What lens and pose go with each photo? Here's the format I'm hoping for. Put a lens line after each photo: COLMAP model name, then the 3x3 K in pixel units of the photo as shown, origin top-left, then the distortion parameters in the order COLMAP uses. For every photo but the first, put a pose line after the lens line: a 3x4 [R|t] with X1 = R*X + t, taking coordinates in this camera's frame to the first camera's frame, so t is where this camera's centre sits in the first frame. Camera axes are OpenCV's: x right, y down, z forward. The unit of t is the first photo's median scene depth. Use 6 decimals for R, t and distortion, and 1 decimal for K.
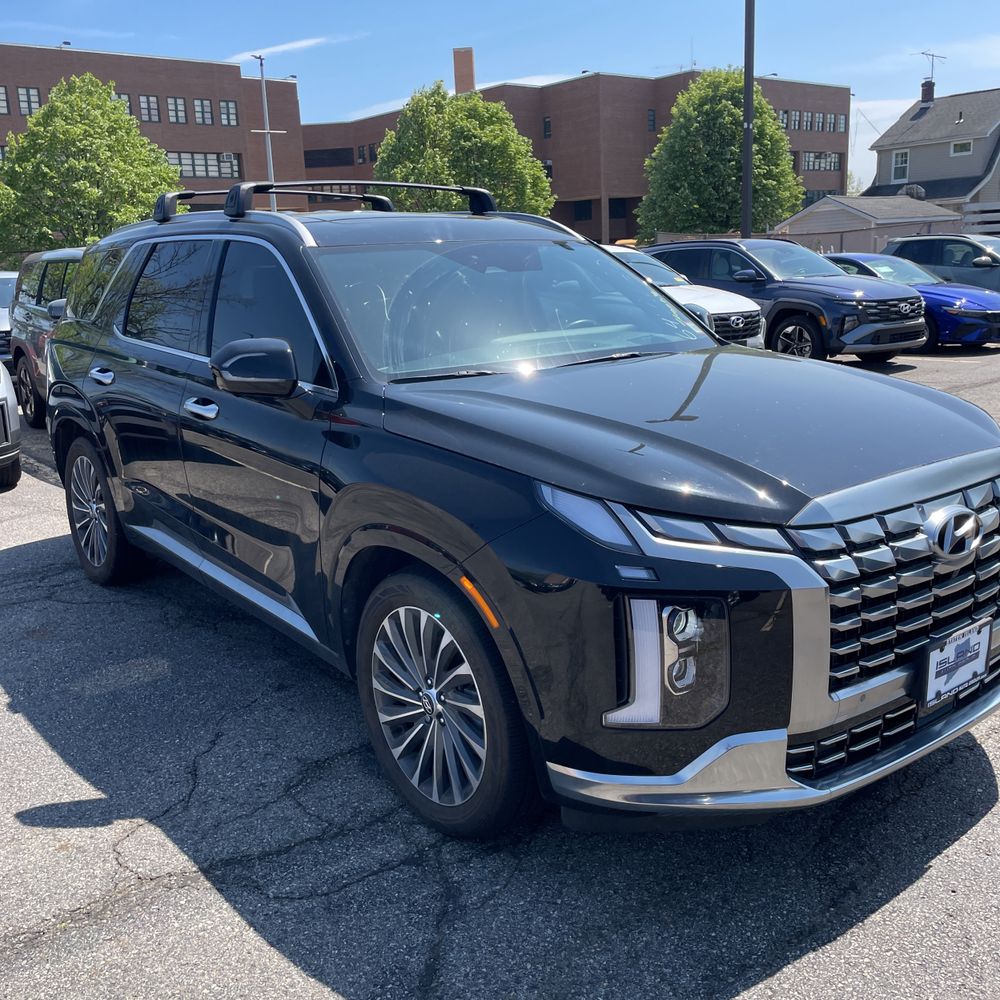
lens RADIAL K [[983.5, 0, 500.7], [0, 983.5, 488.3], [0, 0, 1]] dist [0.120253, -0.166988]
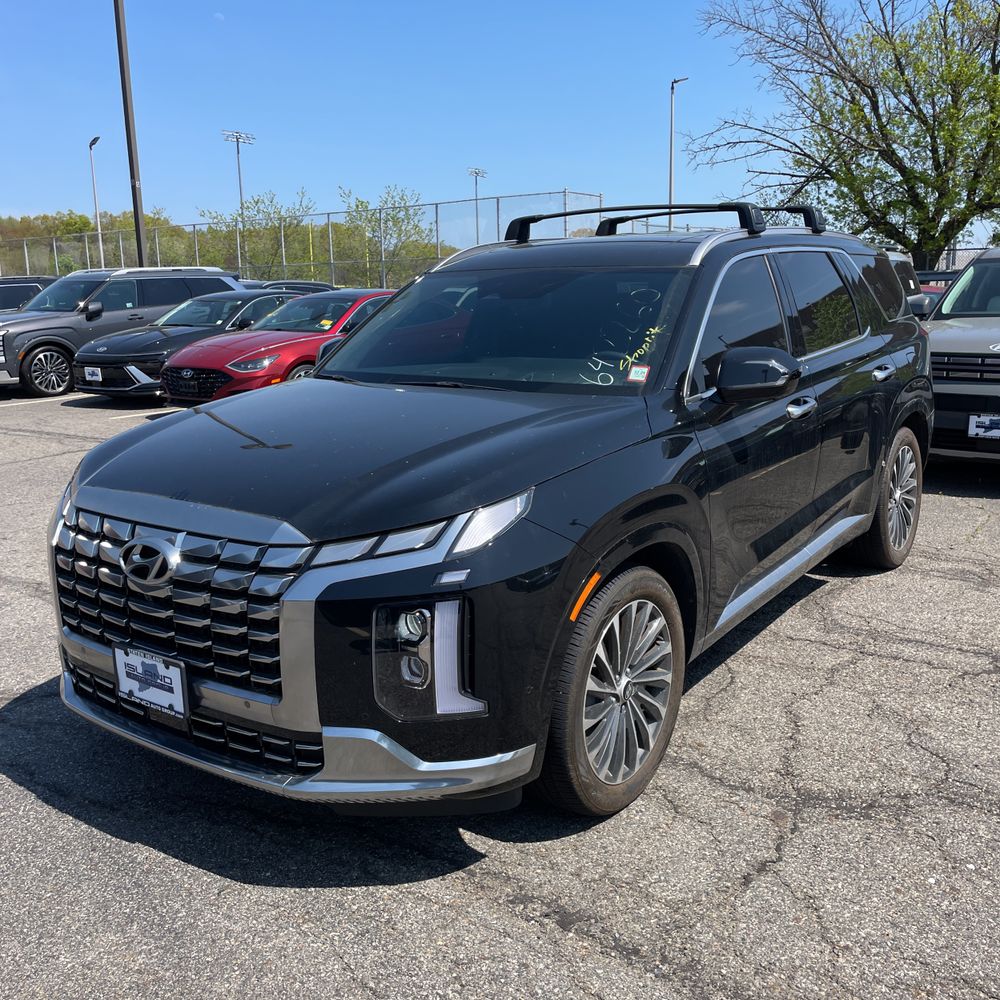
lens RADIAL K [[966.0, 0, 499.7], [0, 966.0, 464.4], [0, 0, 1]] dist [0.049776, -0.007188]
pose [[0.313443, 0.211752, -0.925697, 1.563670], [-0.208433, 0.966390, 0.150485, -0.304924], [0.926450, 0.145777, 0.347045, 0.981304]]
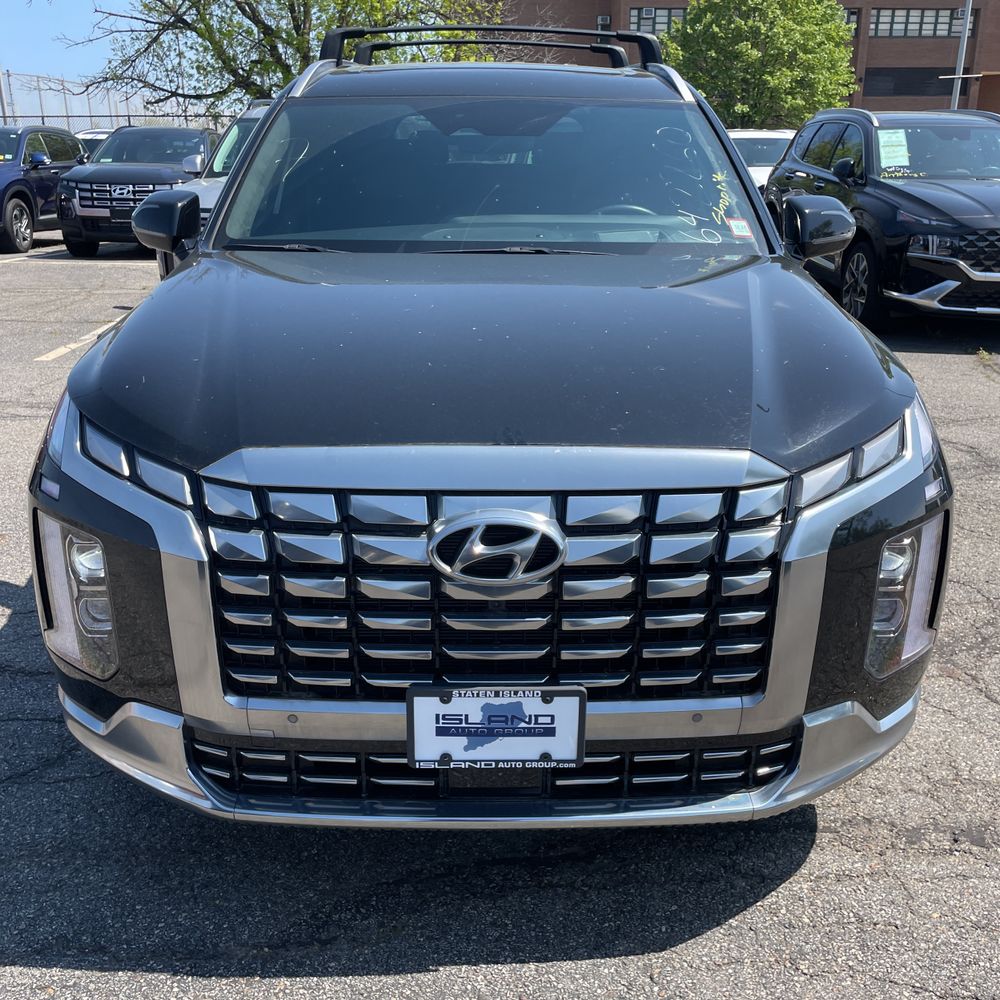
lens RADIAL K [[983.5, 0, 500.7], [0, 983.5, 488.3], [0, 0, 1]] dist [0.120253, -0.166988]
pose [[0.803582, 0.238217, -0.545443, 0.824023], [-0.170783, 0.970162, 0.172100, -0.114589], [0.570166, -0.045144, 0.820288, 0.450953]]
